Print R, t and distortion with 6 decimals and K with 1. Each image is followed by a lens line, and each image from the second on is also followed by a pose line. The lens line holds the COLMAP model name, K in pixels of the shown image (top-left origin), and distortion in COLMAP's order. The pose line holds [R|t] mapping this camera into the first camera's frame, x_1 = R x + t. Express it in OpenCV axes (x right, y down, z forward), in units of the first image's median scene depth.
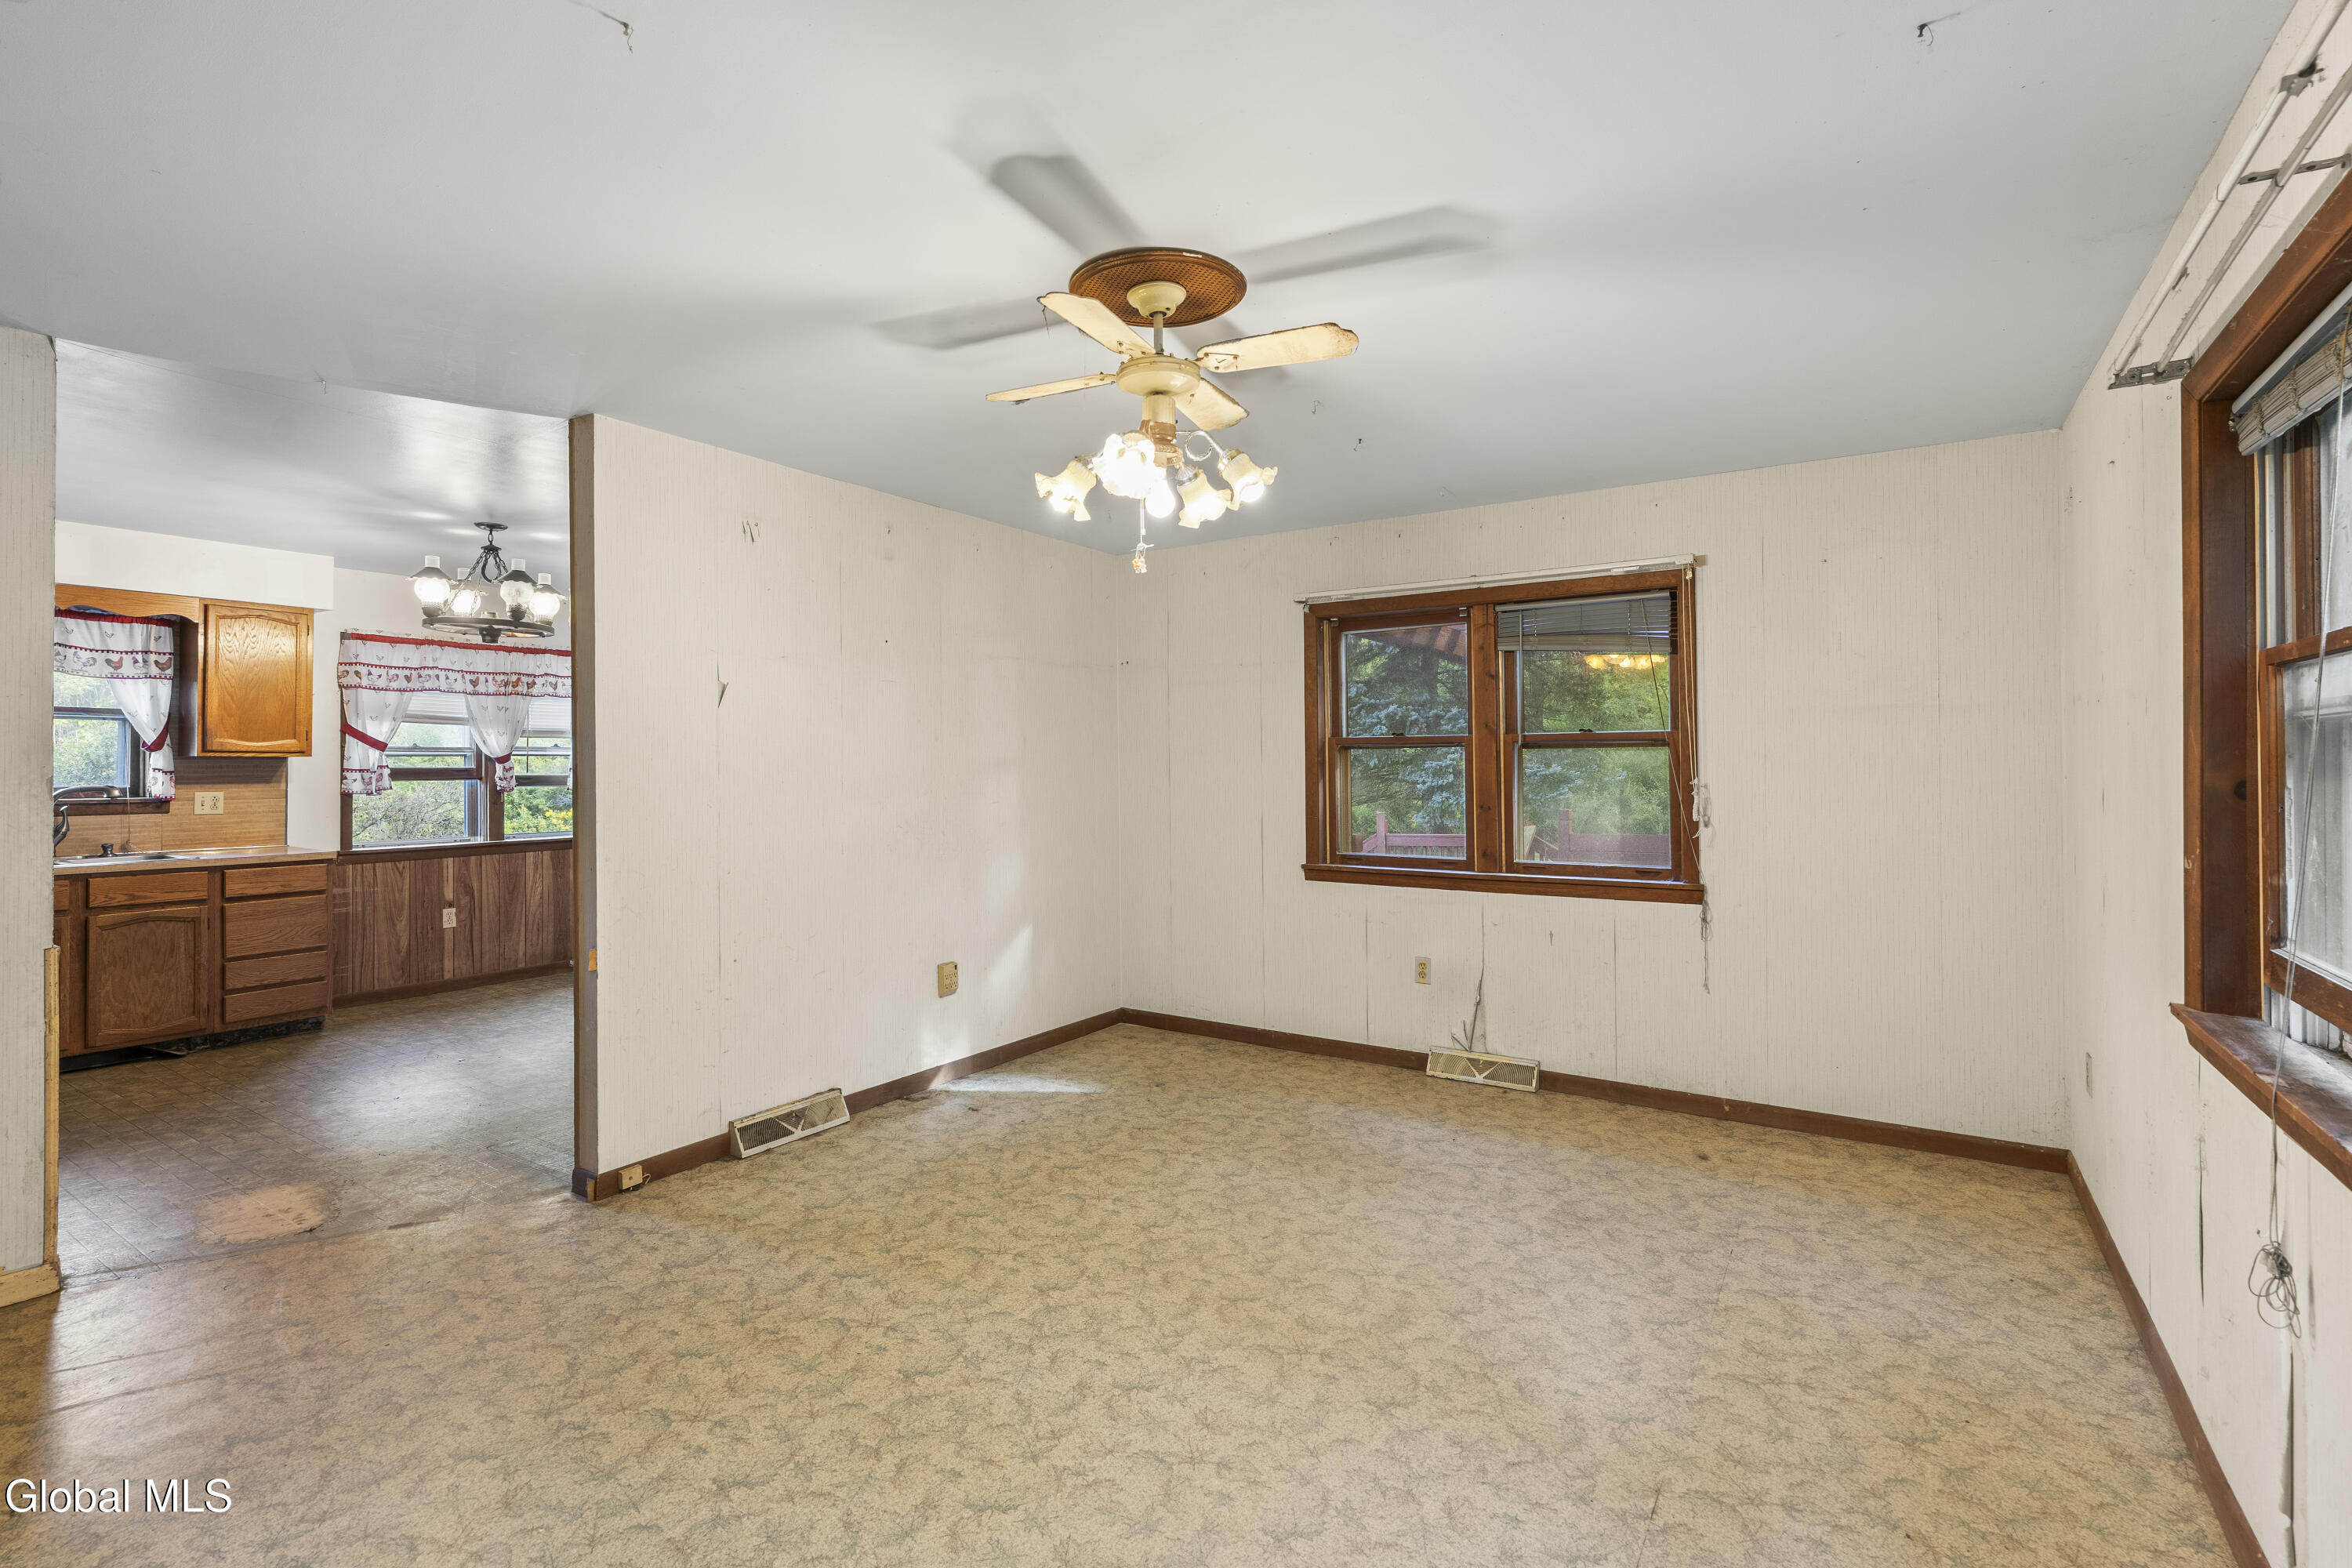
lens RADIAL K [[1107.0, 0, 1192.2], [0, 1107.0, 755.2], [0, 0, 1]] dist [-0.002181, 0.000367]
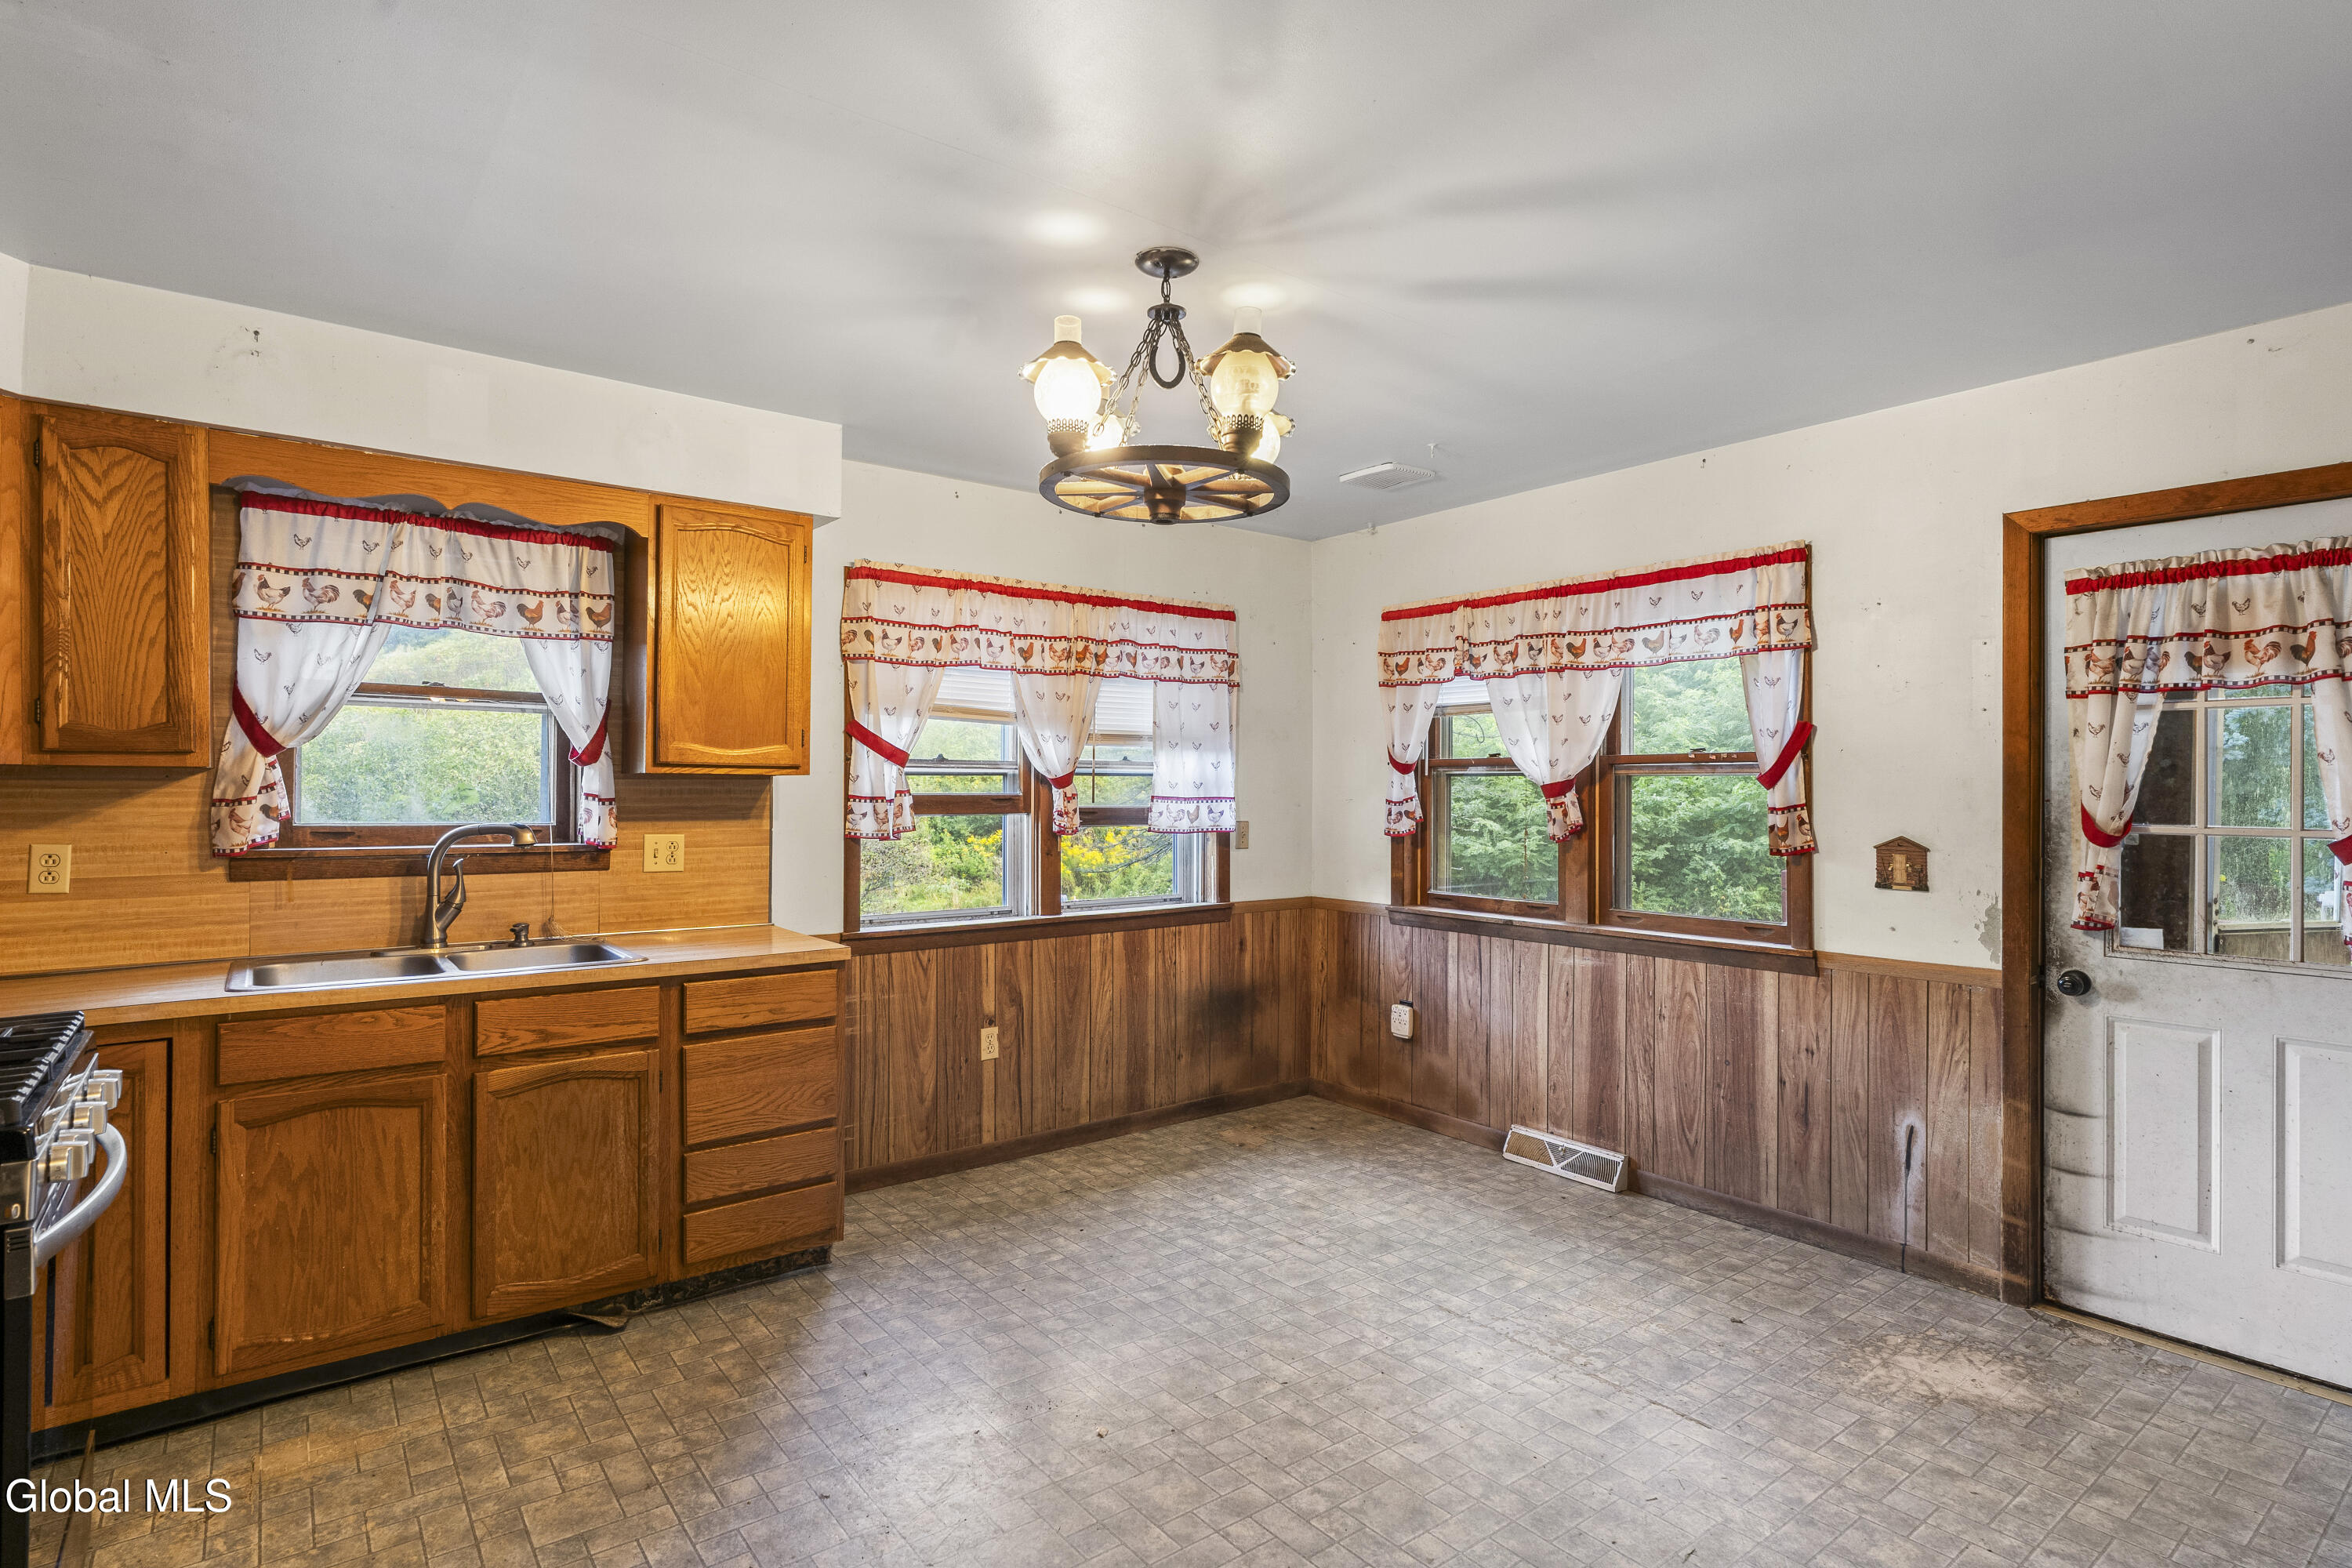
lens RADIAL K [[1198.6, 0, 1183.1], [0, 1198.6, 786.9], [0, 0, 1]] dist [-0.003675, 0.001060]
pose [[0.945988, 0.005523, -0.324154, -0.484062], [-0.003484, 0.999970, 0.006869, 0.003061], [0.324182, -0.005368, 0.945979, 0.558486]]
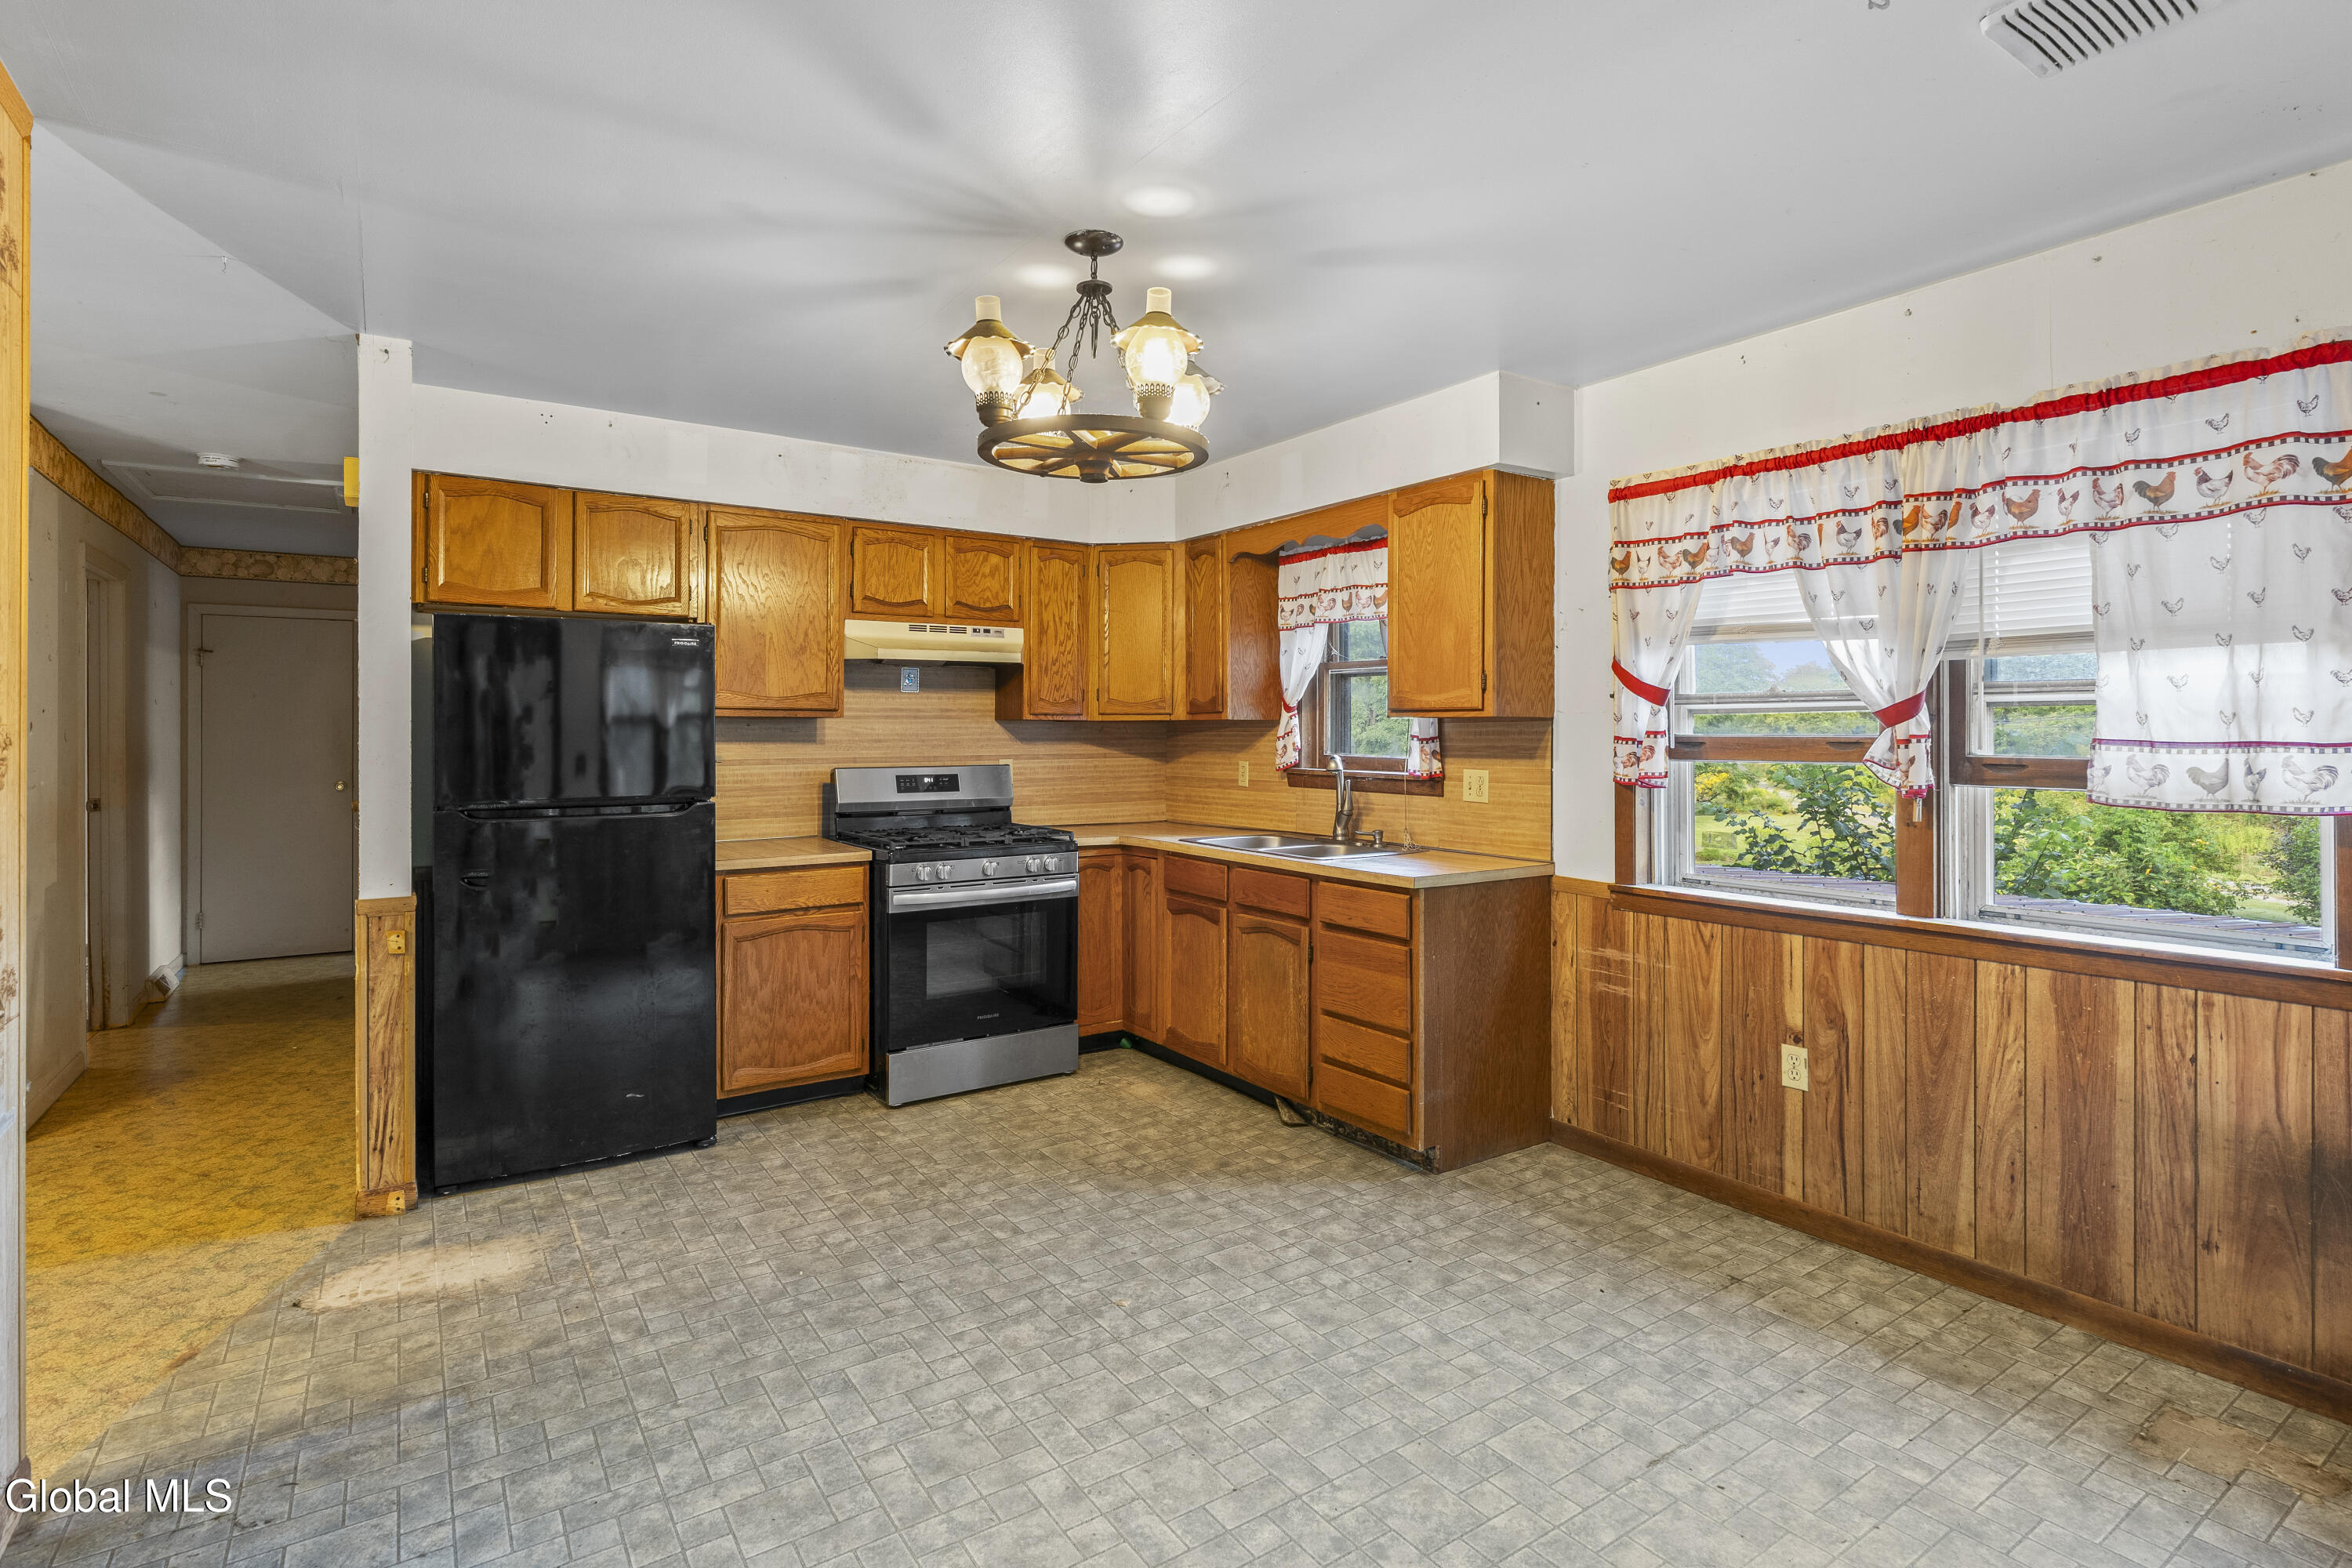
lens RADIAL K [[1146.4, 0, 1165.7], [0, 1146.4, 732.6], [0, 0, 1]] dist [0.001822, 0.001010]
pose [[-0.393836, 0.001955, -0.919179, -0.183861], [0.008121, 0.999966, -0.001353, 0.011195], [0.919145, -0.007998, -0.393839, 1.275235]]
